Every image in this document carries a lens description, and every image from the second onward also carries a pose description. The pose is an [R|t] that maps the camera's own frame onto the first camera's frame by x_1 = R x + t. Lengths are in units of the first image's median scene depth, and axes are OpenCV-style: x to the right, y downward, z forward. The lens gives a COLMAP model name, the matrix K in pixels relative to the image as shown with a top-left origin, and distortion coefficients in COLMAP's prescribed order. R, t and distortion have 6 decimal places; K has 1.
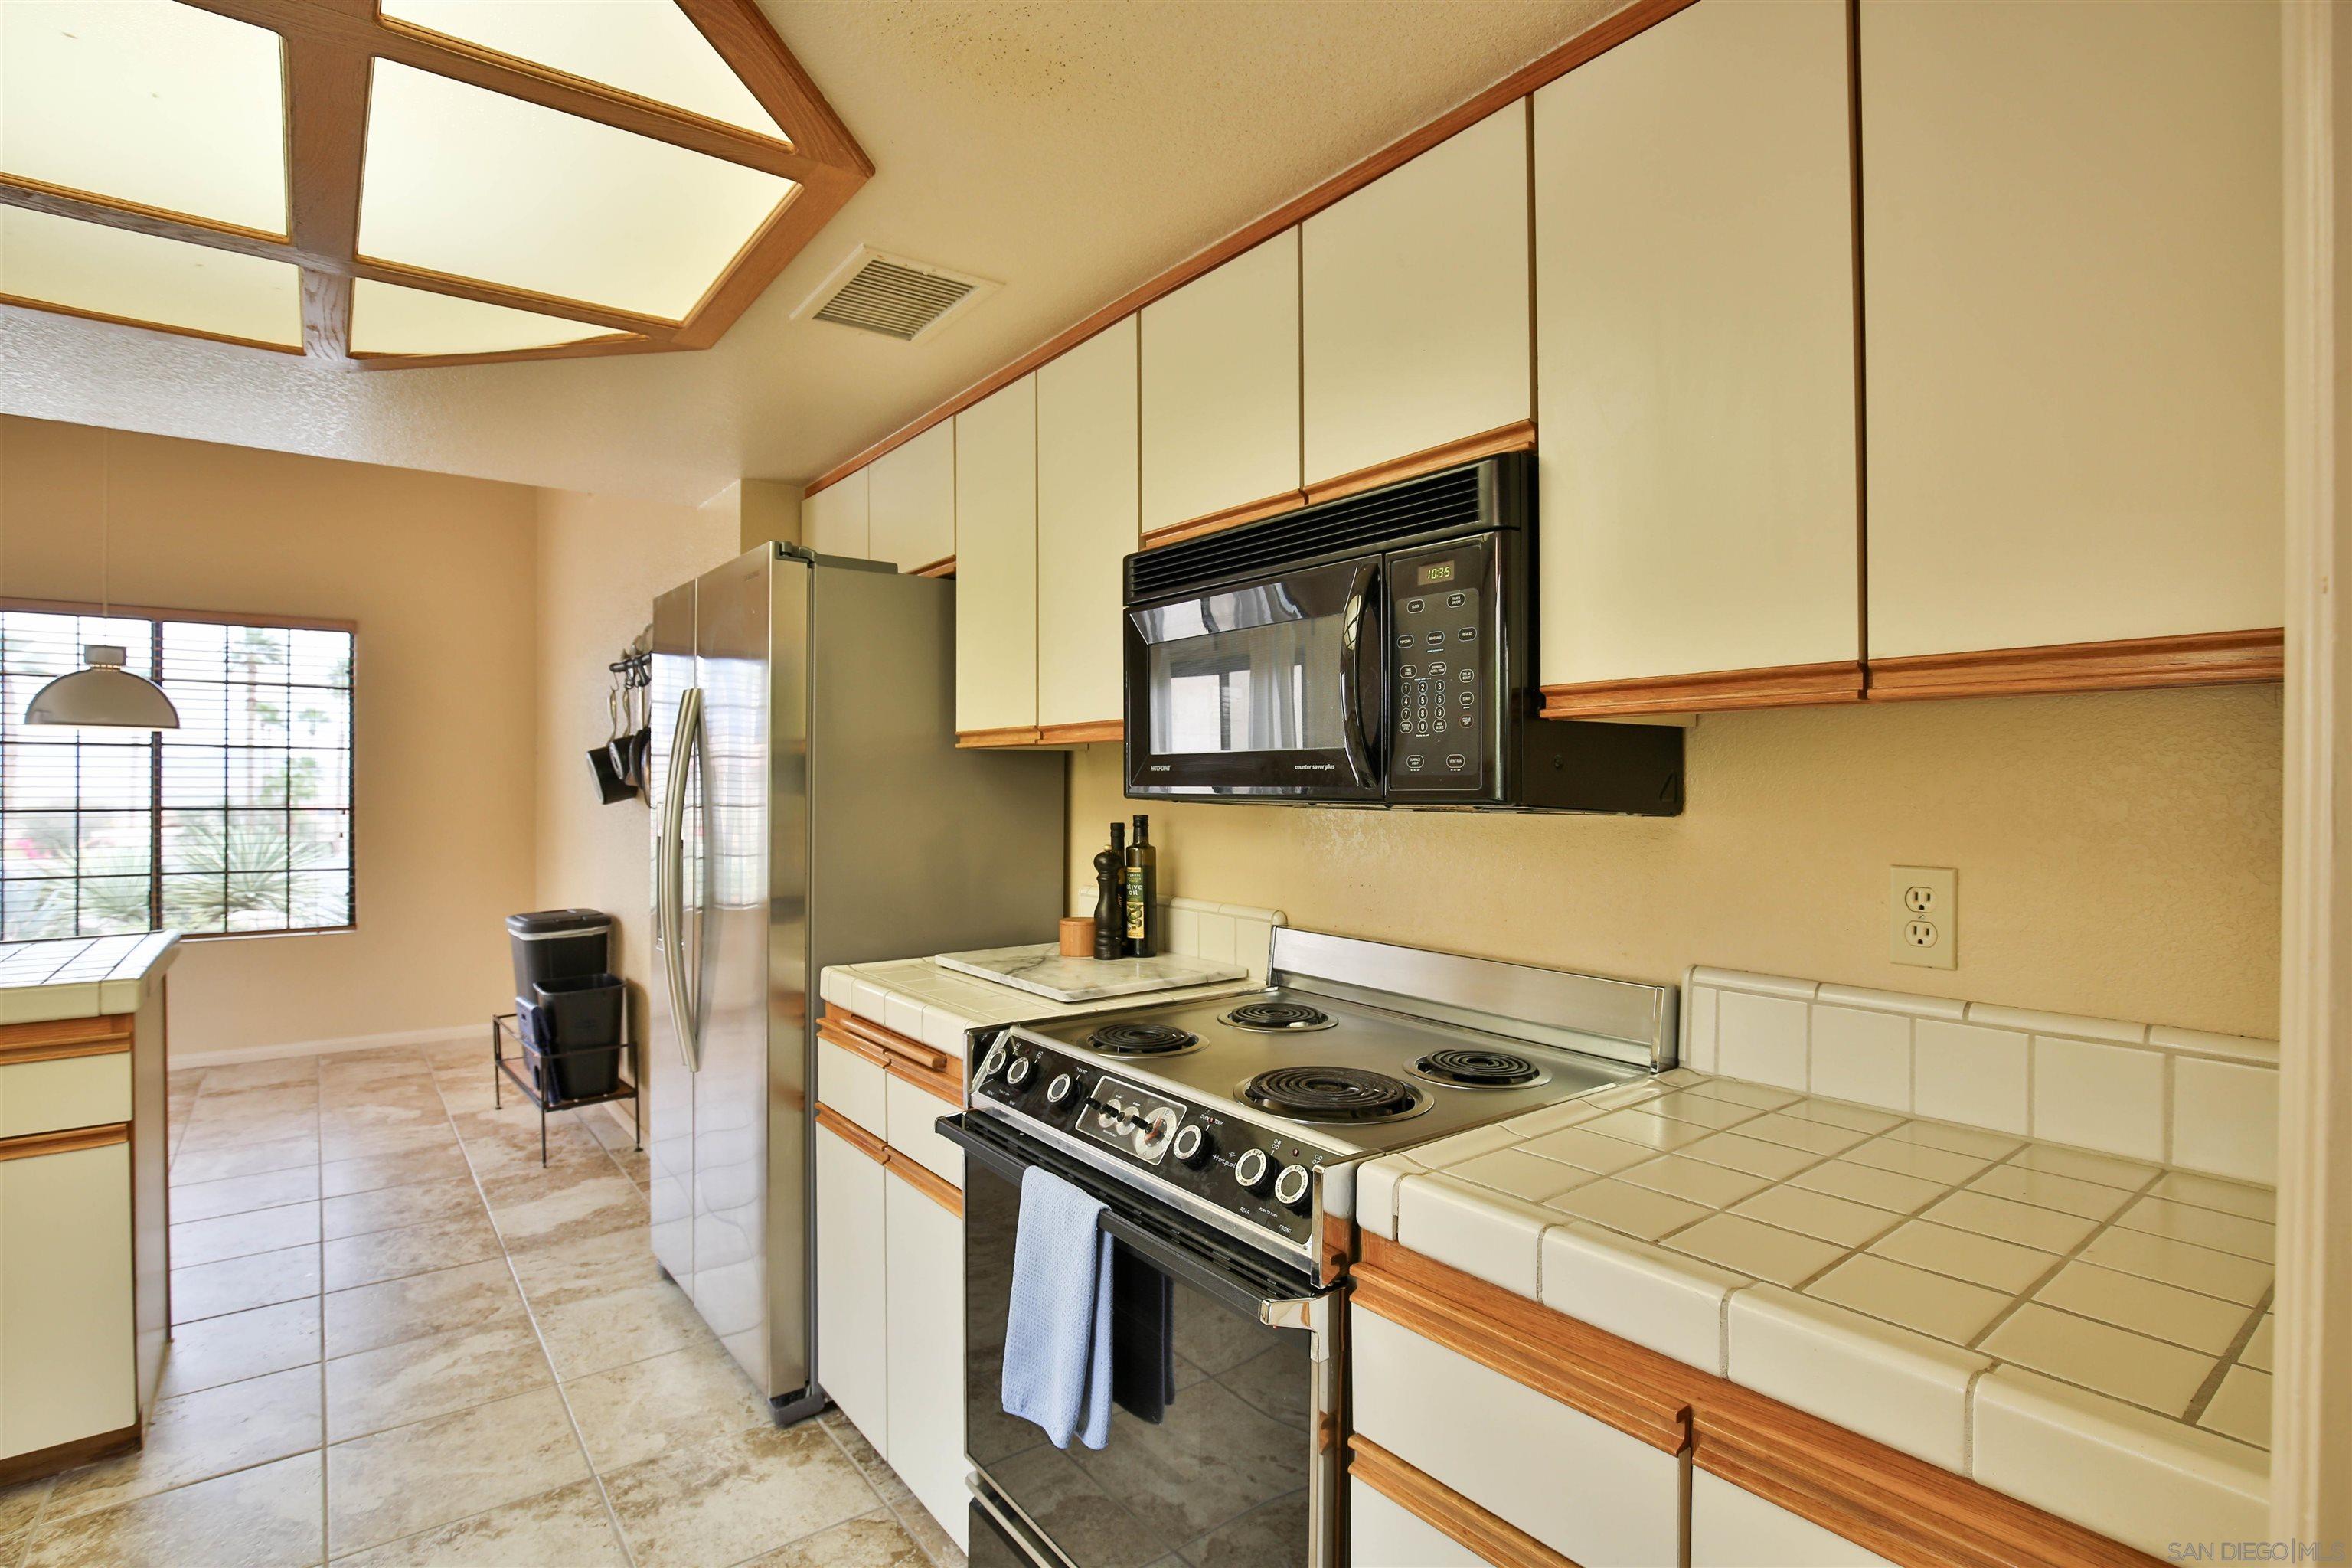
lens RADIAL K [[1159.4, 0, 1168.7], [0, 1159.4, 786.6], [0, 0, 1]] dist [-0.007197, -0.000639]
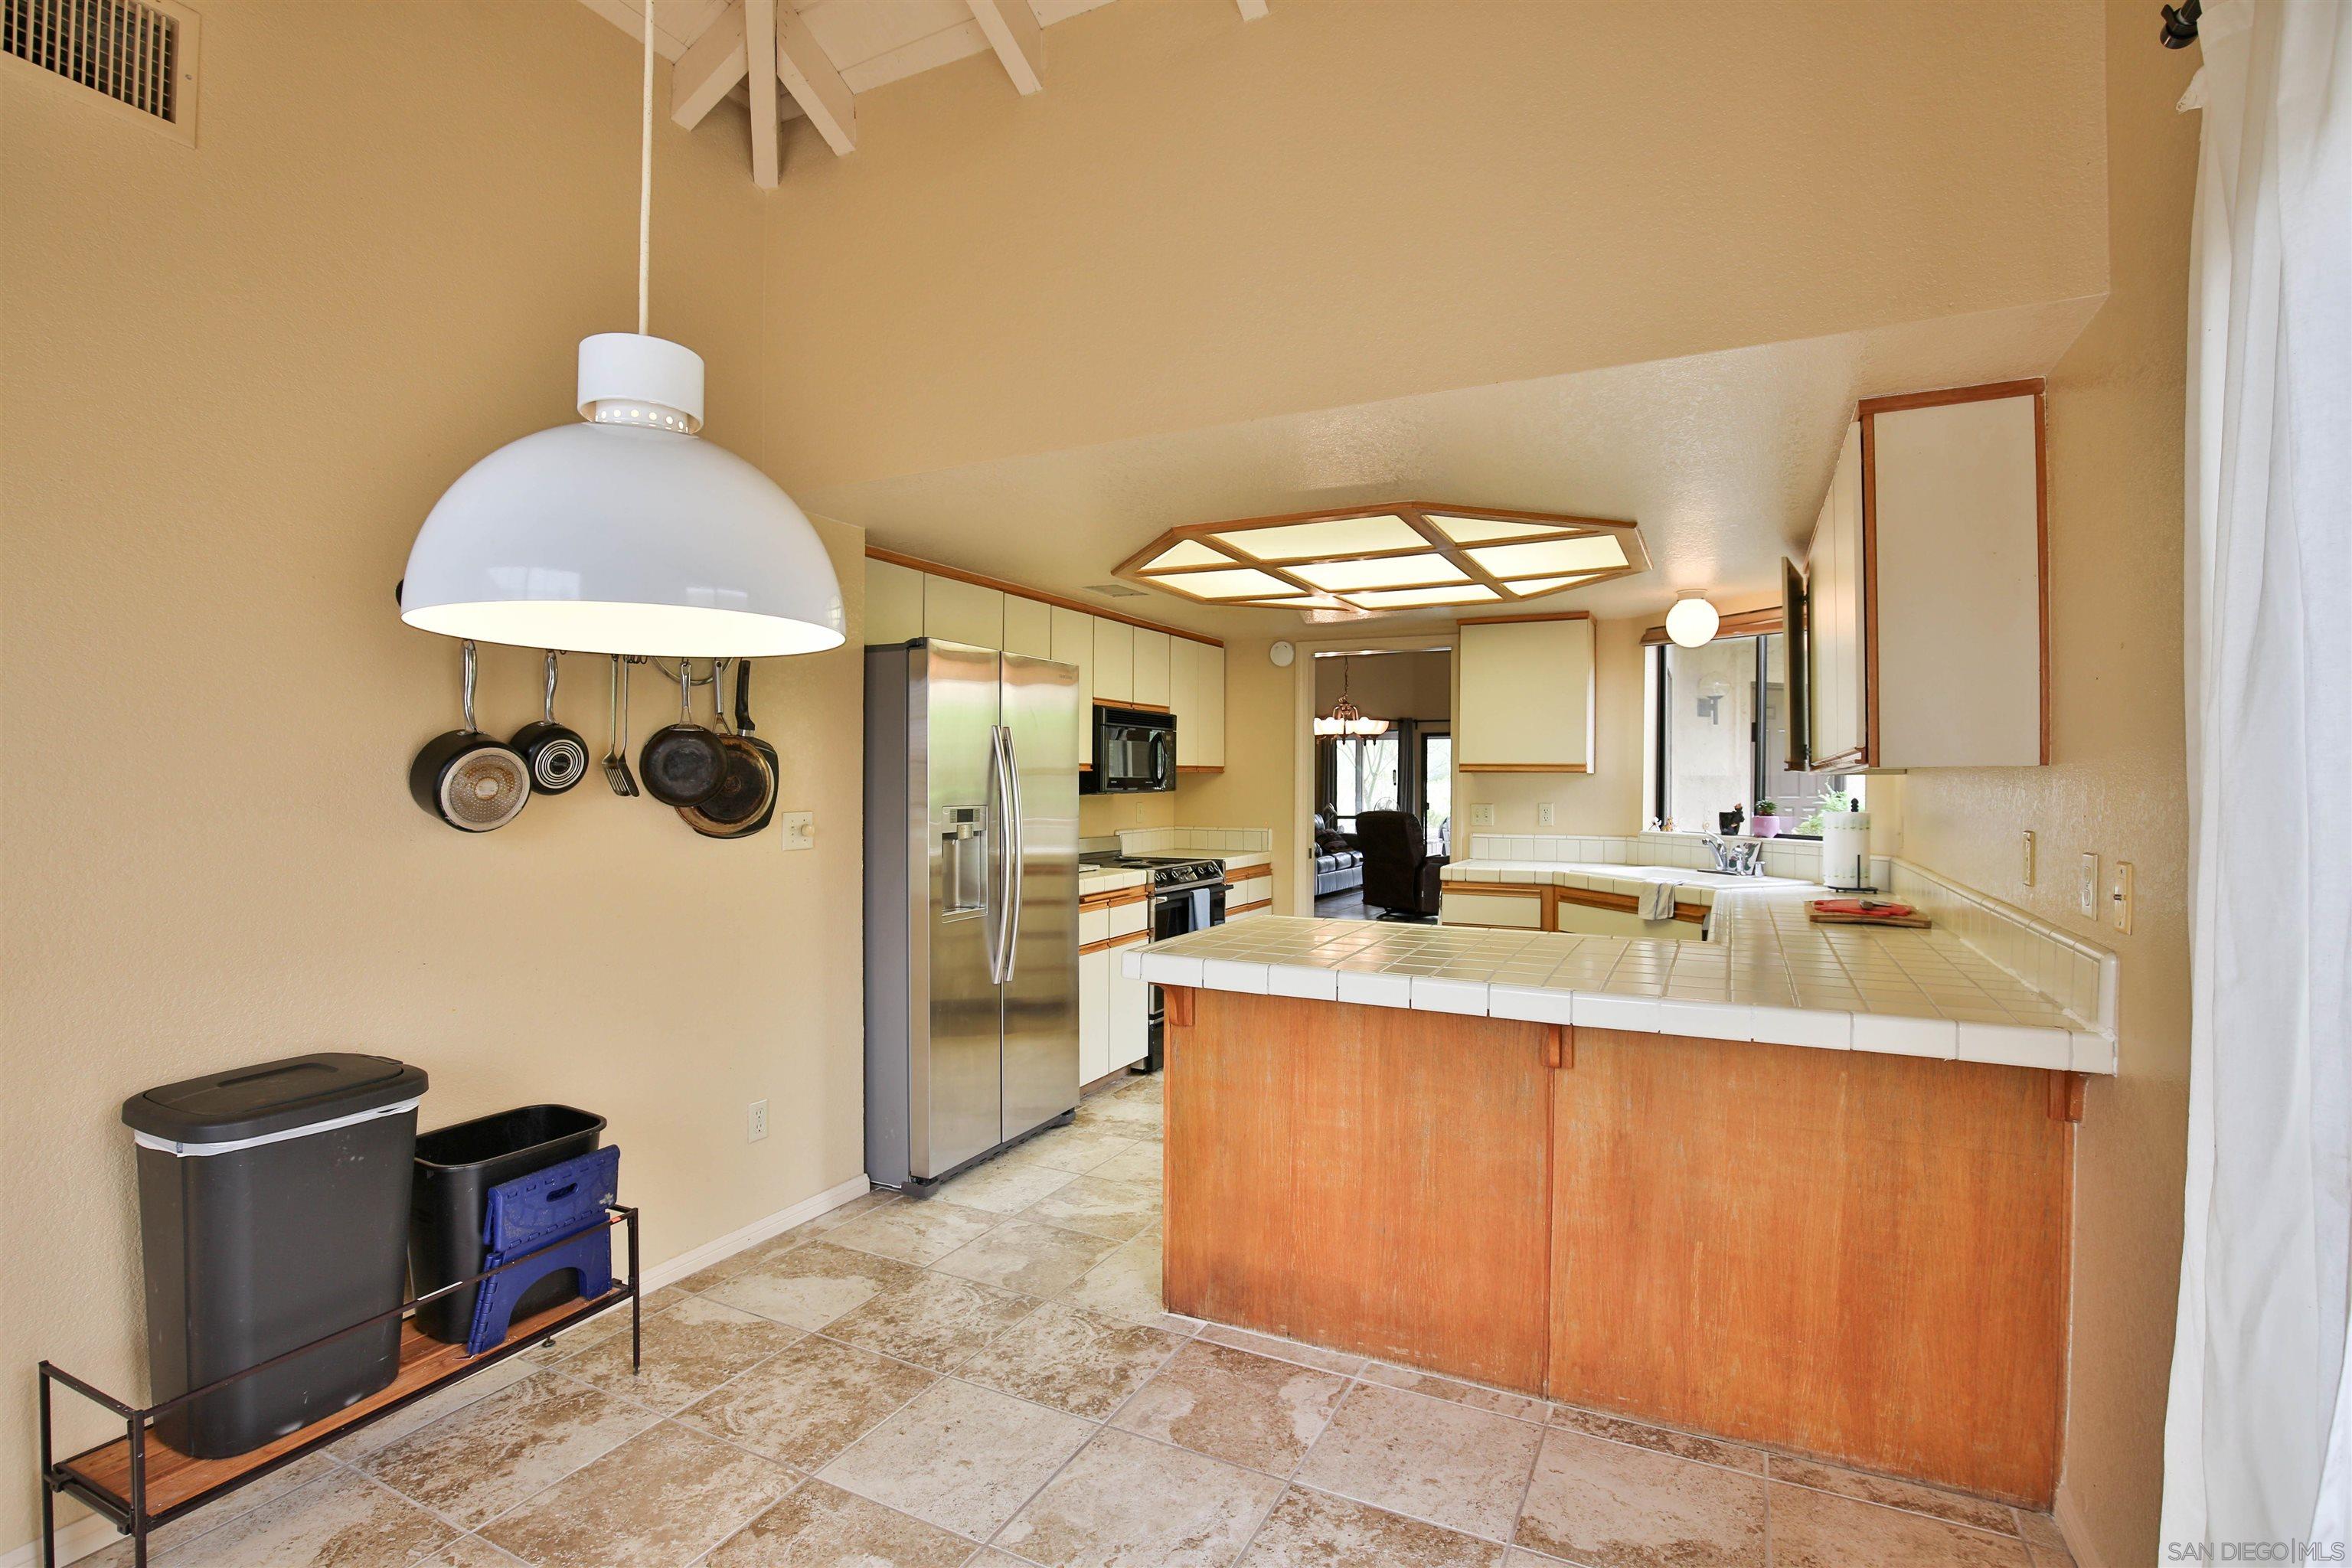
lens RADIAL K [[1126.5, 0, 1170.0], [0, 1126.5, 773.0], [0, 0, 1]] dist [0.000128, 0.000088]
pose [[-0.442414, 0.000500, 0.896811, -1.841889], [-0.000831, 0.999999, -0.000968, -0.024406], [-0.896811, -0.001174, -0.442413, 1.482320]]
